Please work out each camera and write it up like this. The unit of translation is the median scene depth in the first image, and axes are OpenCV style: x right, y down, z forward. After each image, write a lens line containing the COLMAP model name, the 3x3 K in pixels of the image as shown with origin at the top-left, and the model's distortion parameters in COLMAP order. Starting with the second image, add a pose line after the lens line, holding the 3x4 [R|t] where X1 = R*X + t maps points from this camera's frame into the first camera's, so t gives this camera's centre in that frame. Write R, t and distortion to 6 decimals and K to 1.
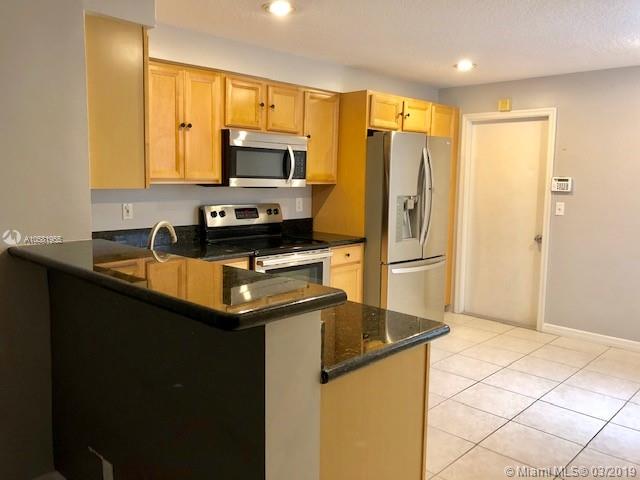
lens RADIAL K [[523.7, 0, 314.4], [0, 523.7, 229.5], [0, 0, 1]] dist [0.057238, -0.058820]
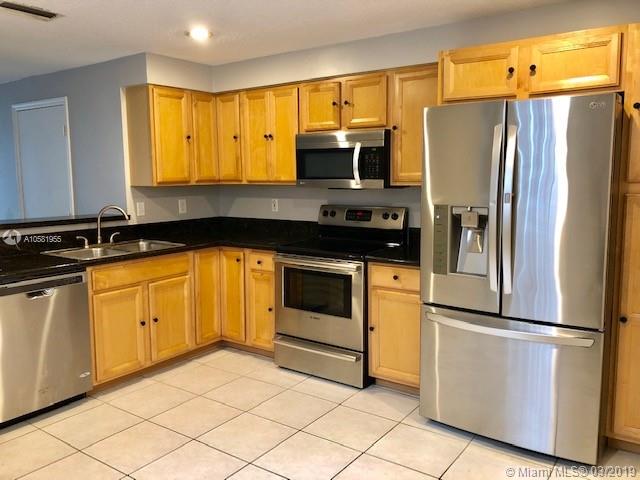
lens RADIAL K [[523.7, 0, 314.4], [0, 523.7, 229.5], [0, 0, 1]] dist [0.057238, -0.058820]
pose [[0.146565, 0.088928, -0.985196, 0.876599], [-0.090521, 0.992978, 0.076164, -0.076155], [0.985051, 0.078018, 0.153585, 0.829485]]
